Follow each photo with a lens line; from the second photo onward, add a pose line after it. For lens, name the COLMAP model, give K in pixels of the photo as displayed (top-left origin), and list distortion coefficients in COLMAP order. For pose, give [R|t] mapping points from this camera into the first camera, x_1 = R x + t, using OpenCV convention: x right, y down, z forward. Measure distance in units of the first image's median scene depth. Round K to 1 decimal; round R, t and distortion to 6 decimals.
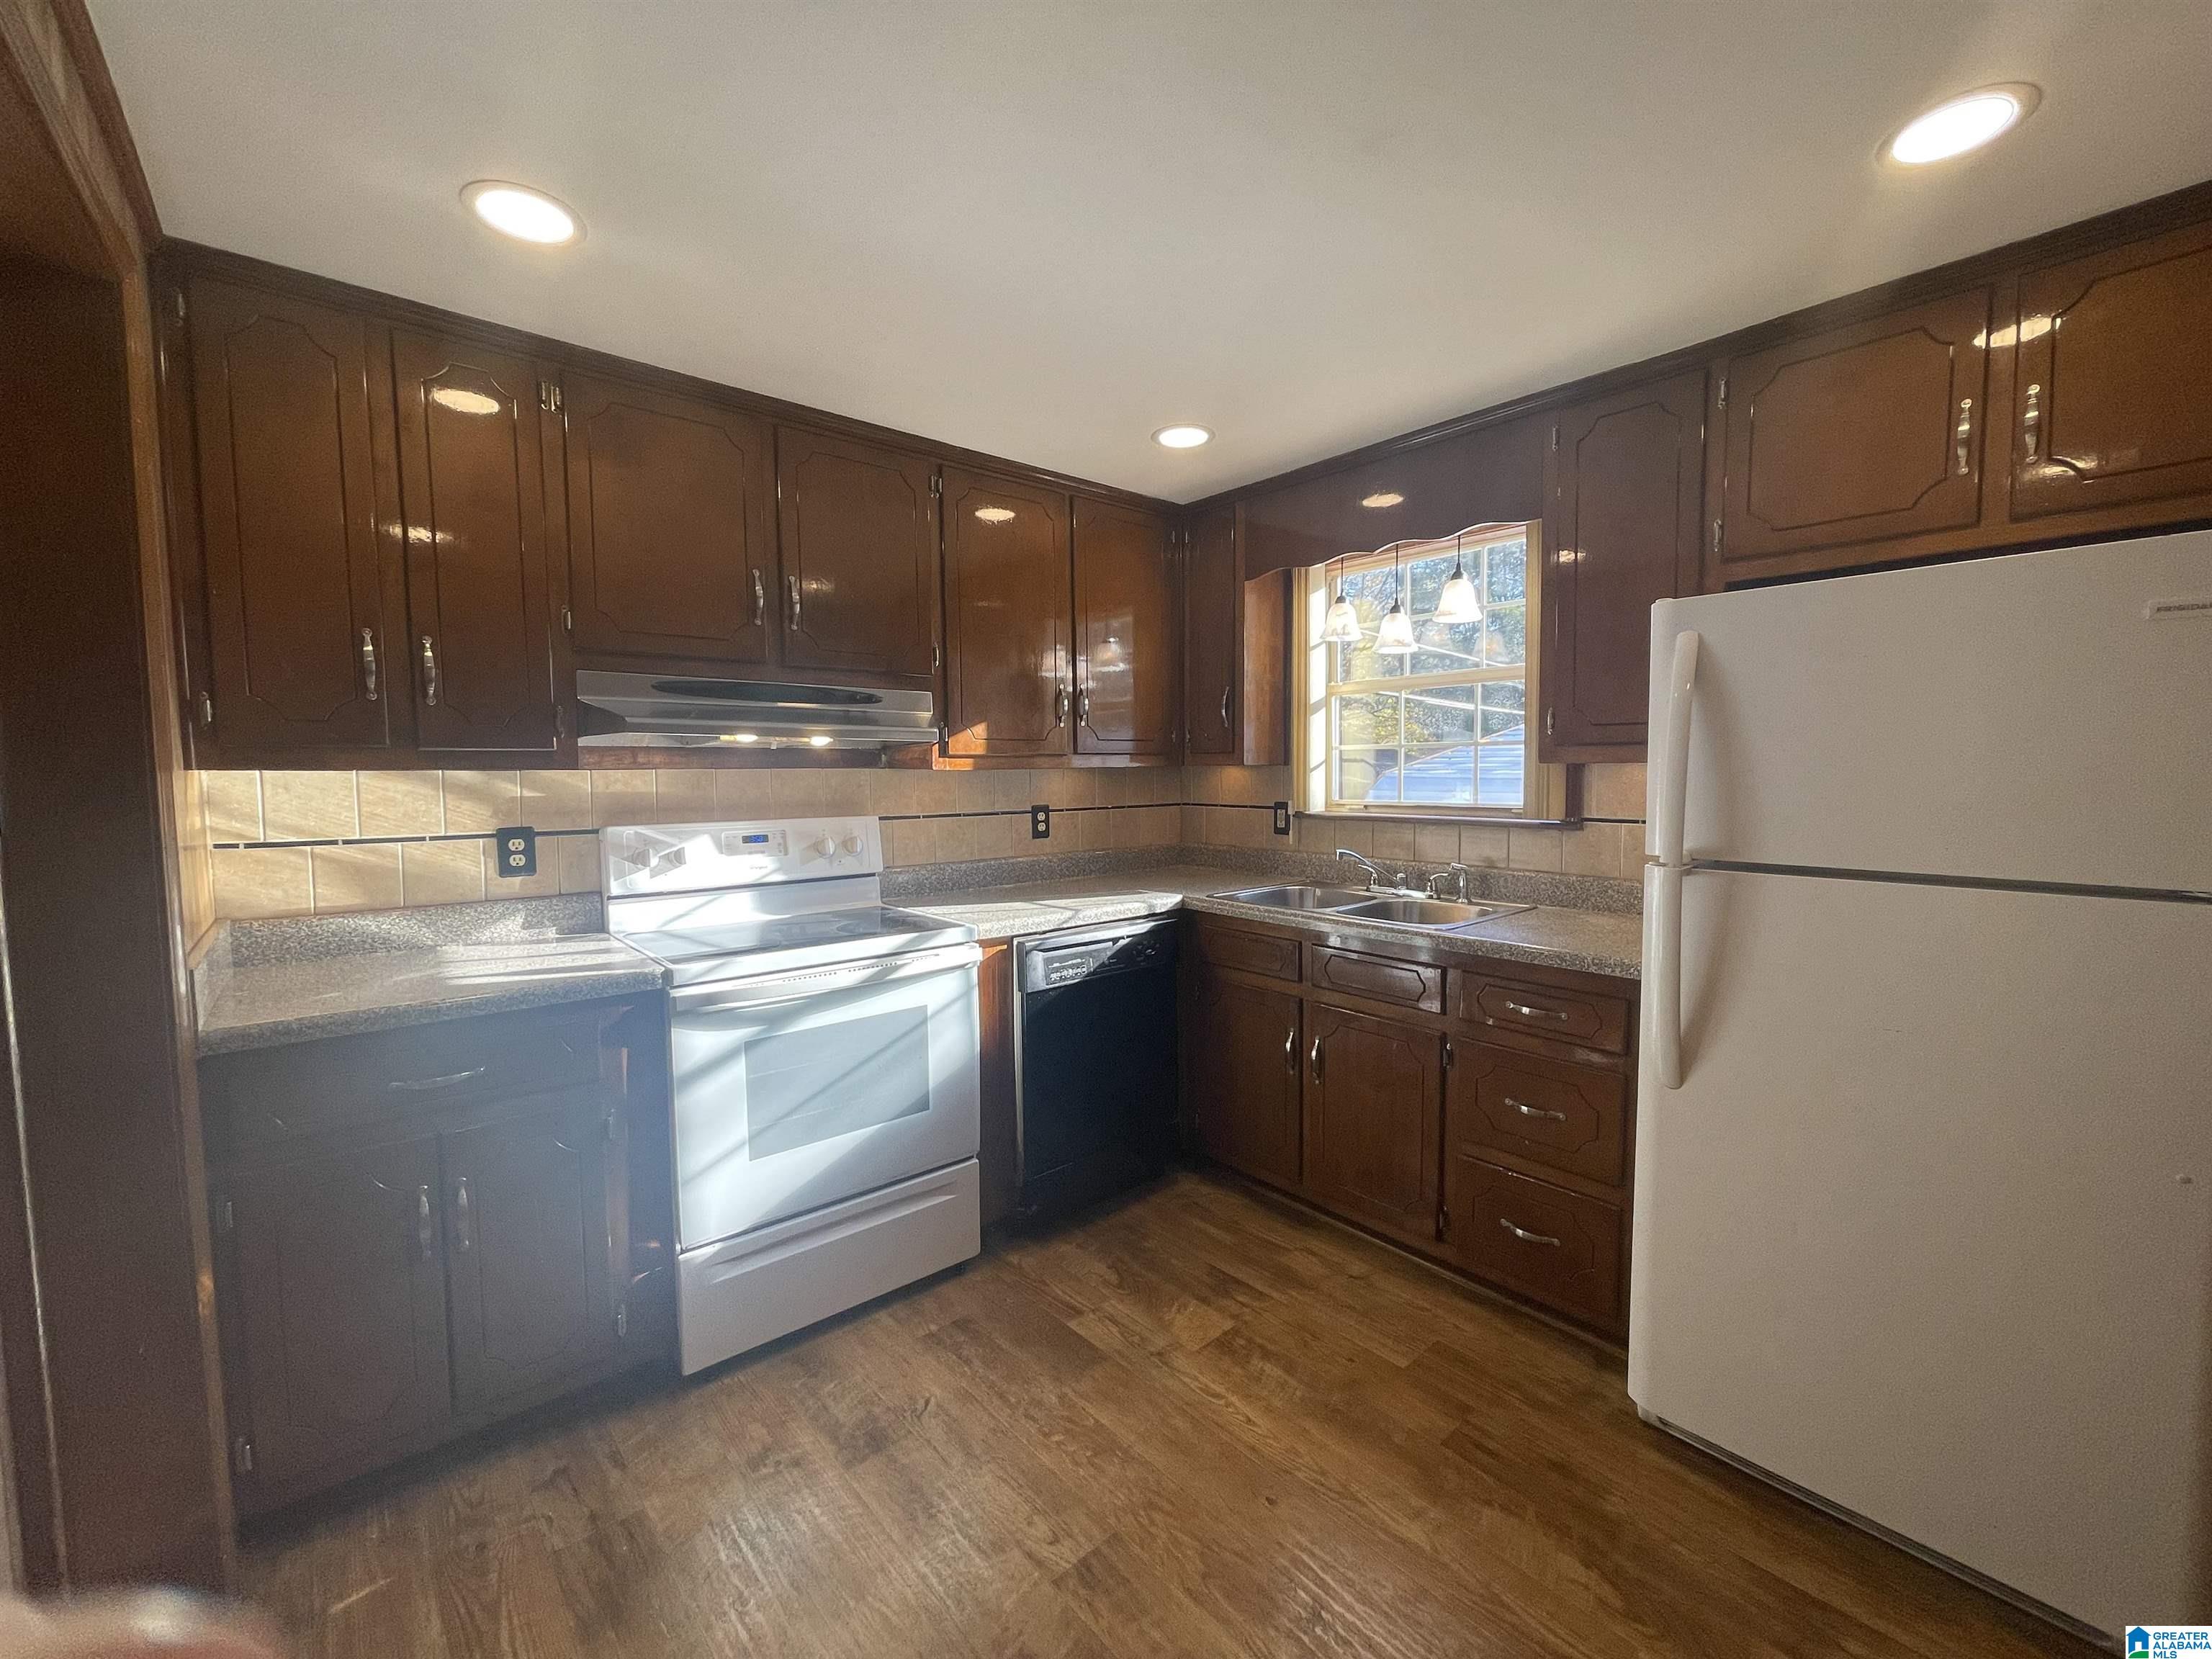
lens RADIAL K [[899.0, 0, 1106.0], [0, 899.0, 829.5], [0, 0, 1]] dist [-0.001527, 0.000011]
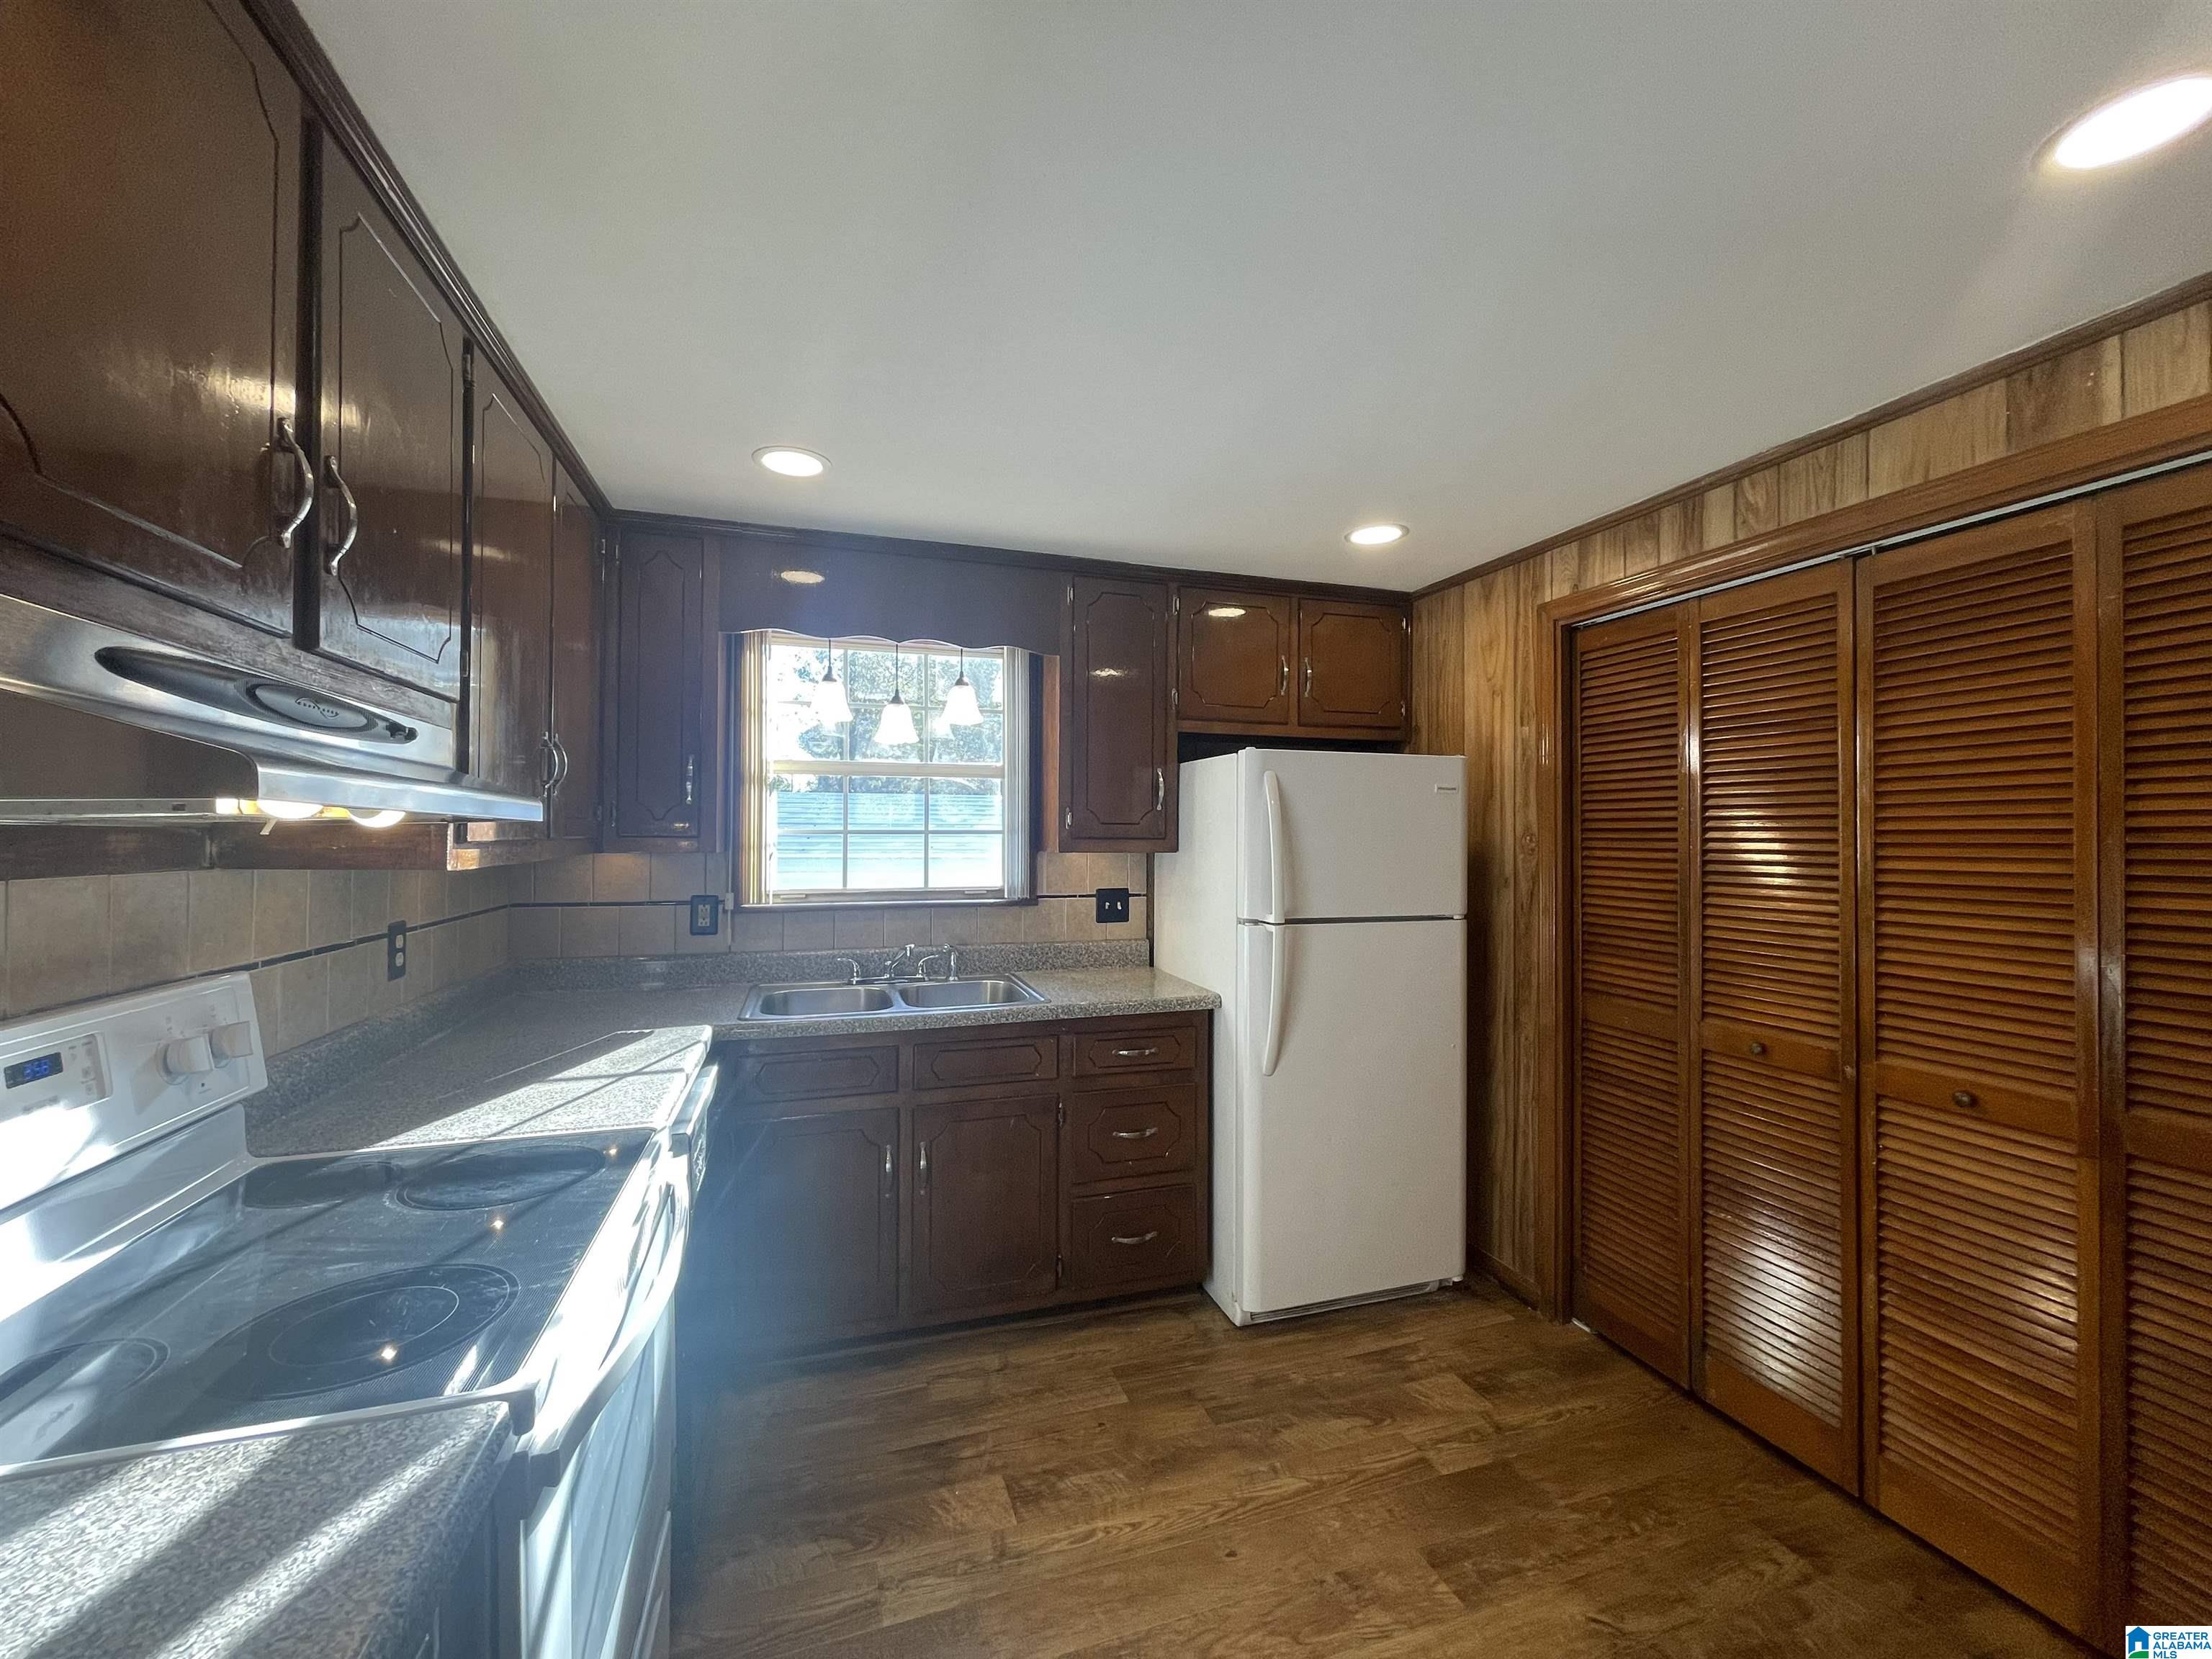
lens RADIAL K [[899.0, 0, 1106.0], [0, 899.0, 829.5], [0, 0, 1]] dist [-0.001527, 0.000011]
pose [[0.381377, 0.015678, 0.924287, -0.594189], [0.055537, 0.997662, -0.039838, -0.051963], [-0.922750, 0.066525, 0.379614, 0.460302]]
